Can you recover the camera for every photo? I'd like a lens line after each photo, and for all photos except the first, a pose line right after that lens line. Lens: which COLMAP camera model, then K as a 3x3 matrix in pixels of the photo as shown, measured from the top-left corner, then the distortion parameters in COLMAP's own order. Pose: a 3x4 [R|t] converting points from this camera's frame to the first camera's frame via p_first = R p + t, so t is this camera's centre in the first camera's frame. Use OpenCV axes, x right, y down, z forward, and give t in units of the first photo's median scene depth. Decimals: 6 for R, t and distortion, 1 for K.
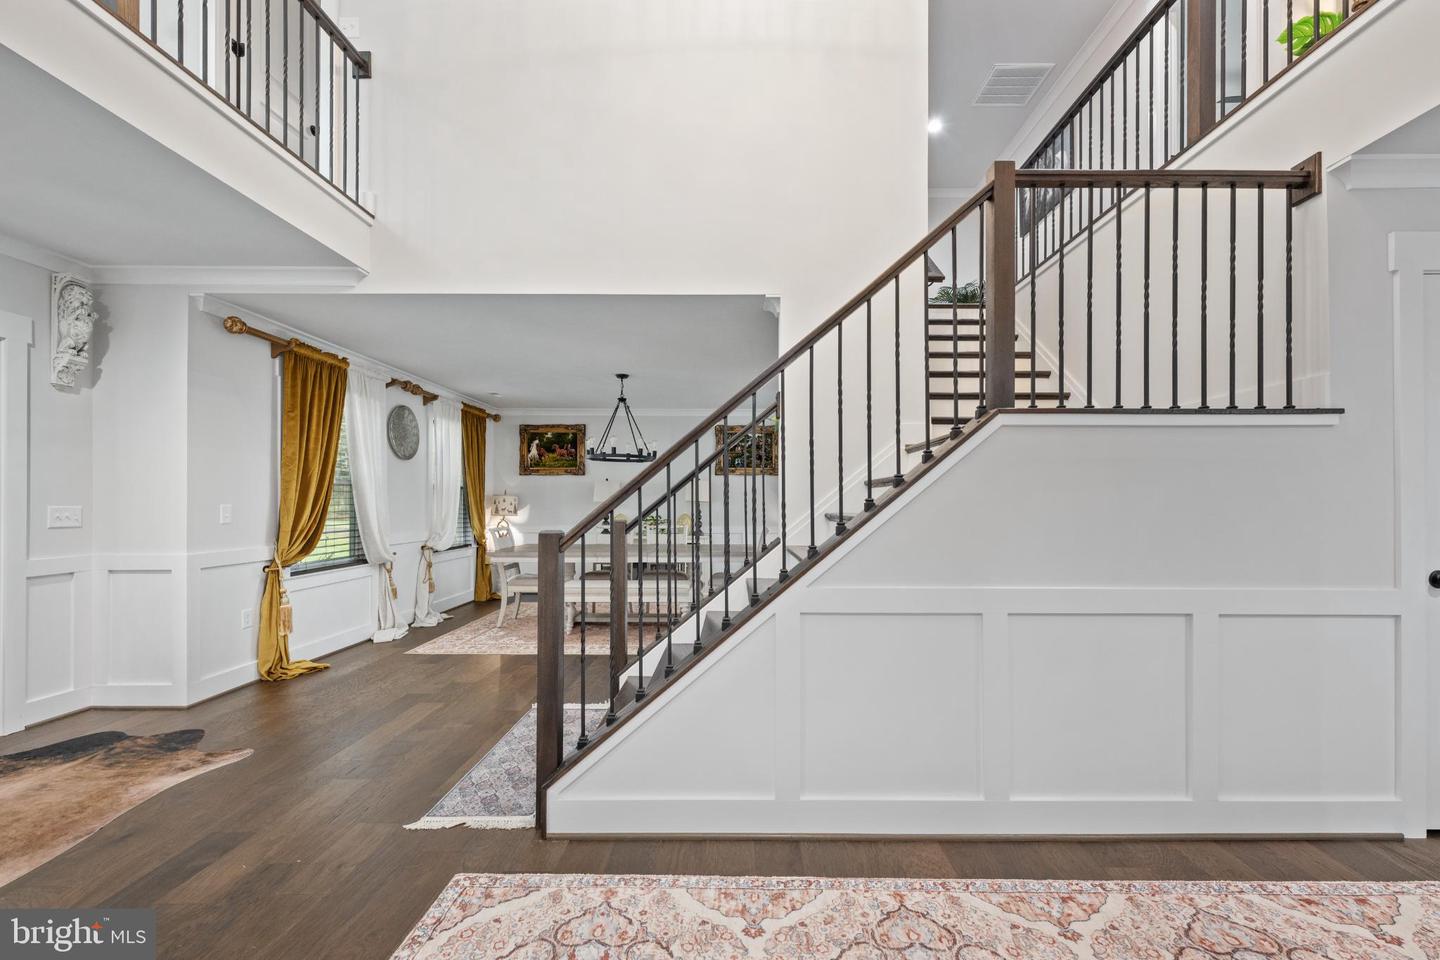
lens RADIAL K [[582.9, 0, 755.2], [0, 582.9, 502.8], [0, 0, 1]] dist [0.002079, -0.000740]
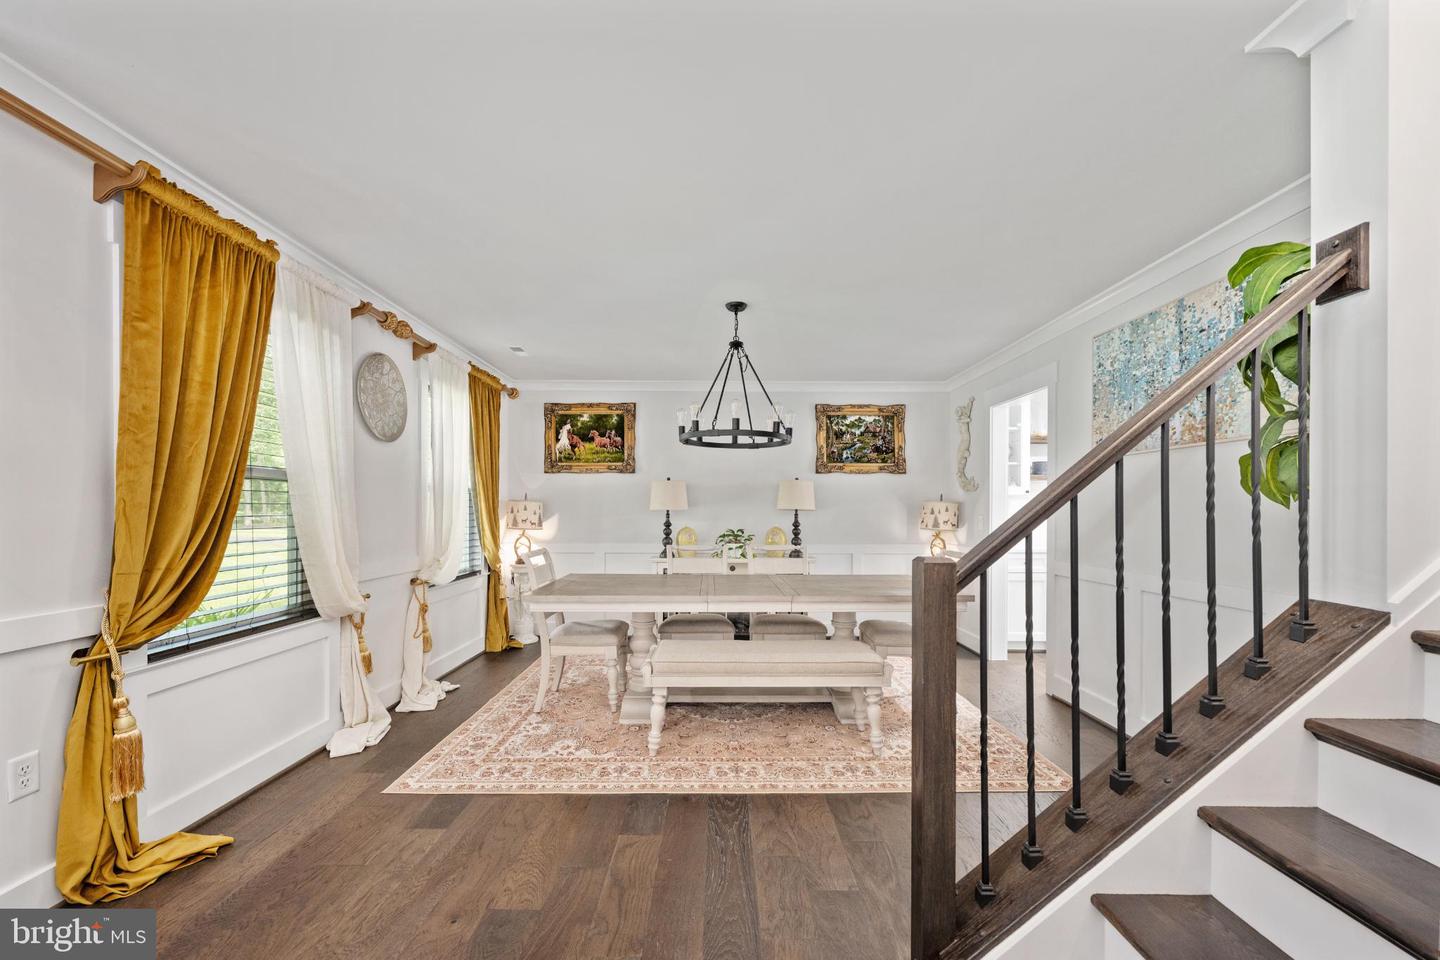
lens RADIAL K [[582.9, 0, 739.4], [0, 582.9, 516.1], [0, 0, 1]] dist [0.002079, -0.000740]
pose [[0.999993, 0.001936, 0.003185, -0.253929], [-0.001964, 0.999960, 0.008702, -0.001415], [-0.003168, -0.008708, 0.999957, 0.426864]]
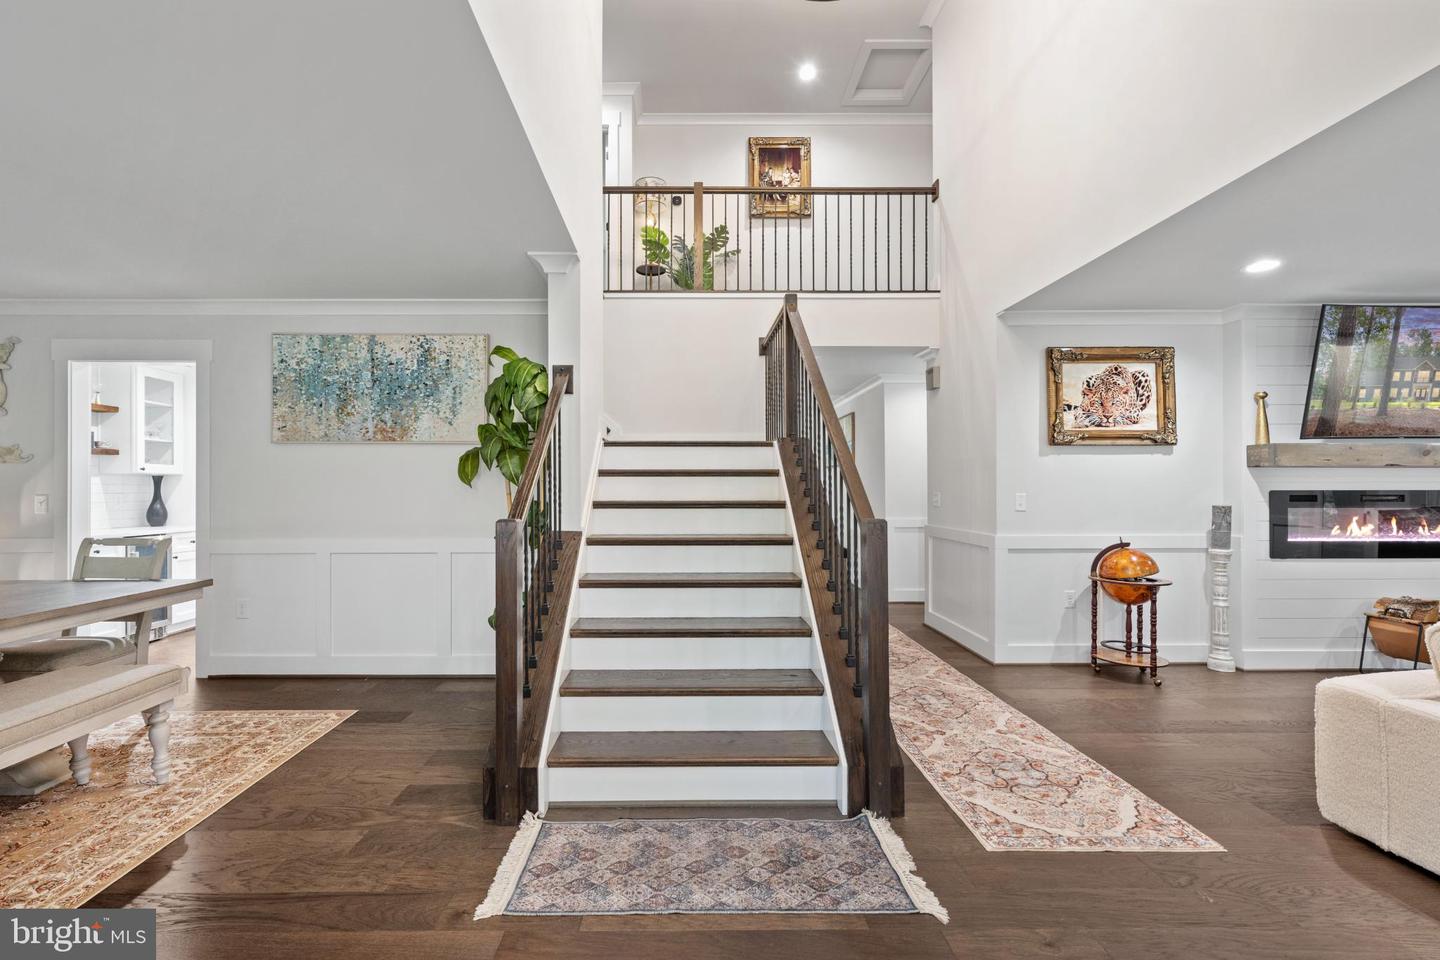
lens RADIAL K [[582.9, 0, 672.7], [0, 582.9, 487.4], [0, 0, 1]] dist [0.002079, -0.000740]
pose [[0.033277, 0.007753, 0.999416, -0.586975], [0.001859, 0.999968, -0.007819, 0.001477], [-0.999444, 0.002118, 0.033261, 0.569794]]
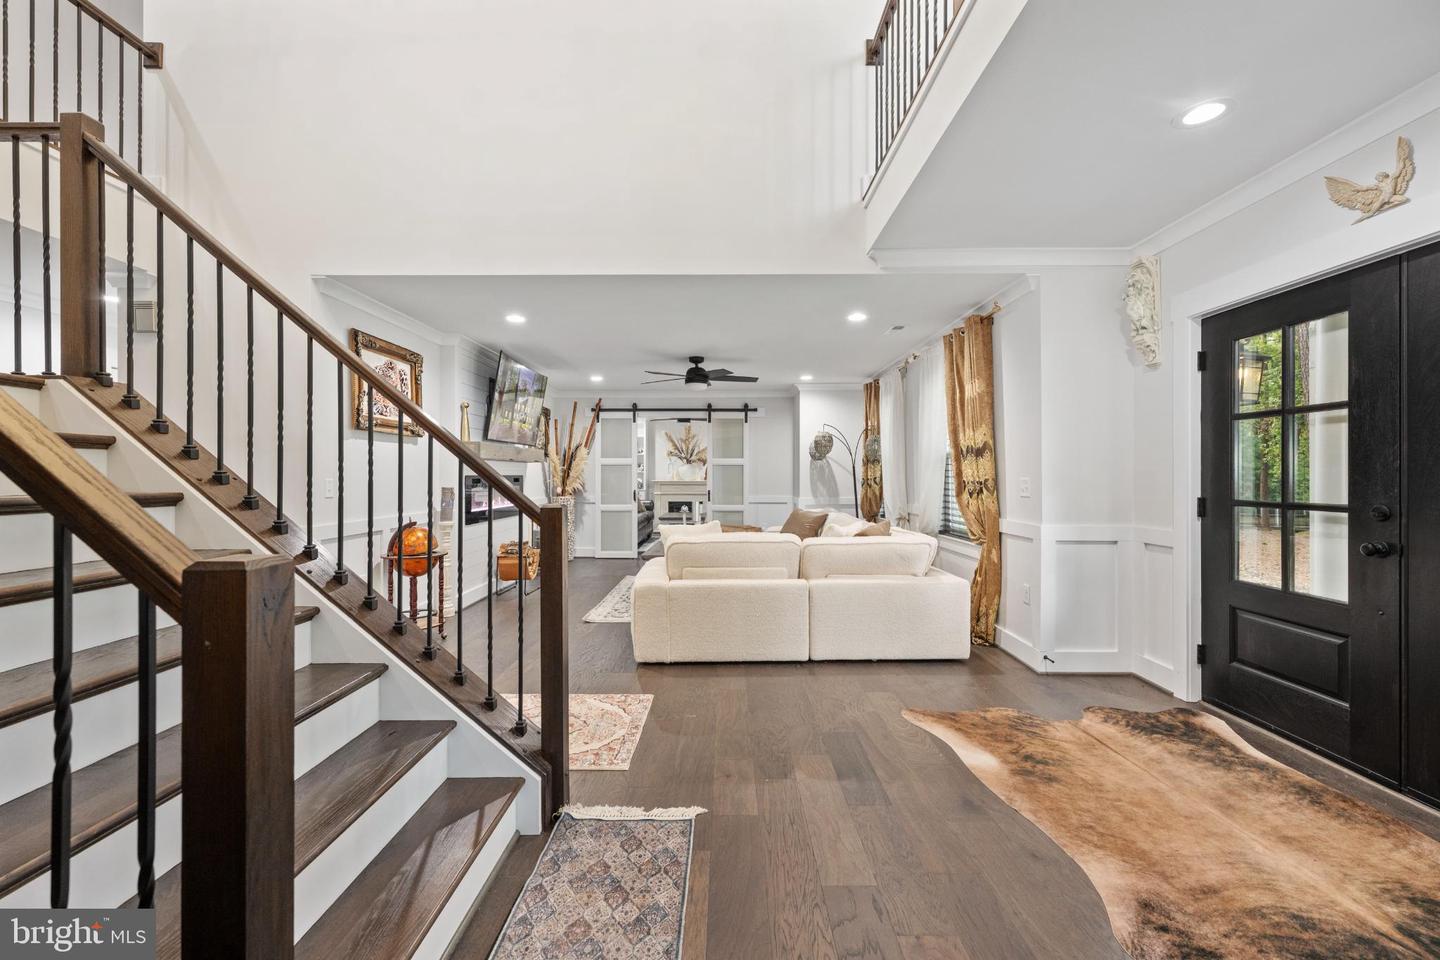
lens RADIAL K [[582.9, 0, 722.3], [0, 582.9, 470.1], [0, 0, 1]] dist [0.002079, -0.000740]
pose [[-0.999429, 0.001694, 0.033742, -0.285159], [0.001417, 0.999965, -0.008227, 0.000489], [-0.033755, -0.008174, -0.999397, 0.846683]]
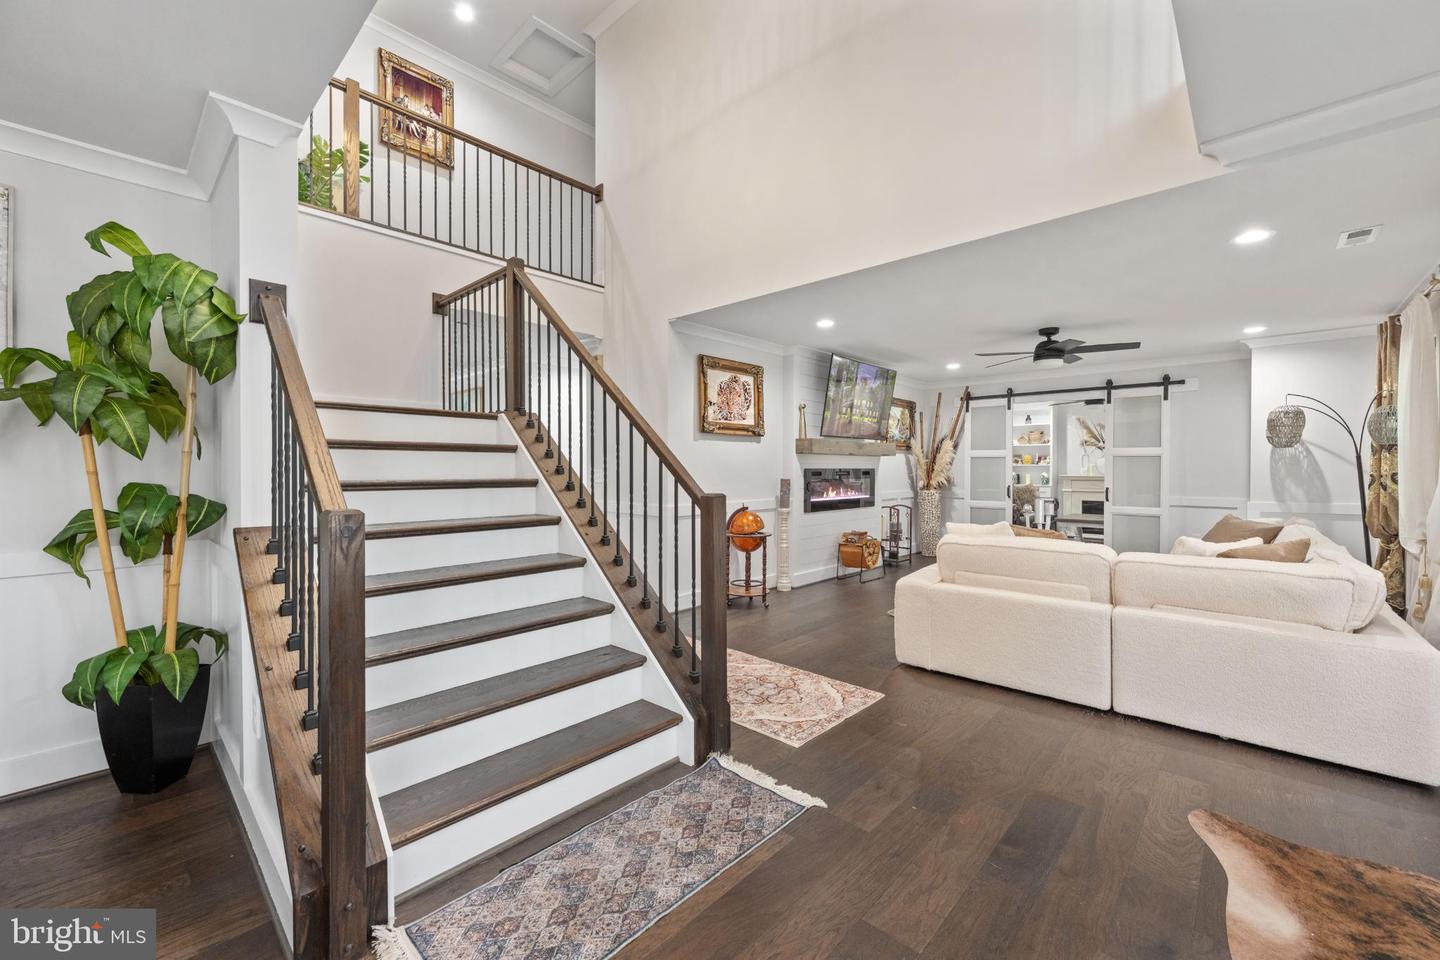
lens RADIAL K [[582.9, 0, 708.6], [0, 582.9, 468.2], [0, 0, 1]] dist [0.002079, -0.000740]
pose [[-0.702750, -0.000144, 0.711437, -0.493946], [-0.000546, 1.000000, -0.000337, 0.000475], [-0.711436, -0.000625, -0.702750, 0.779379]]
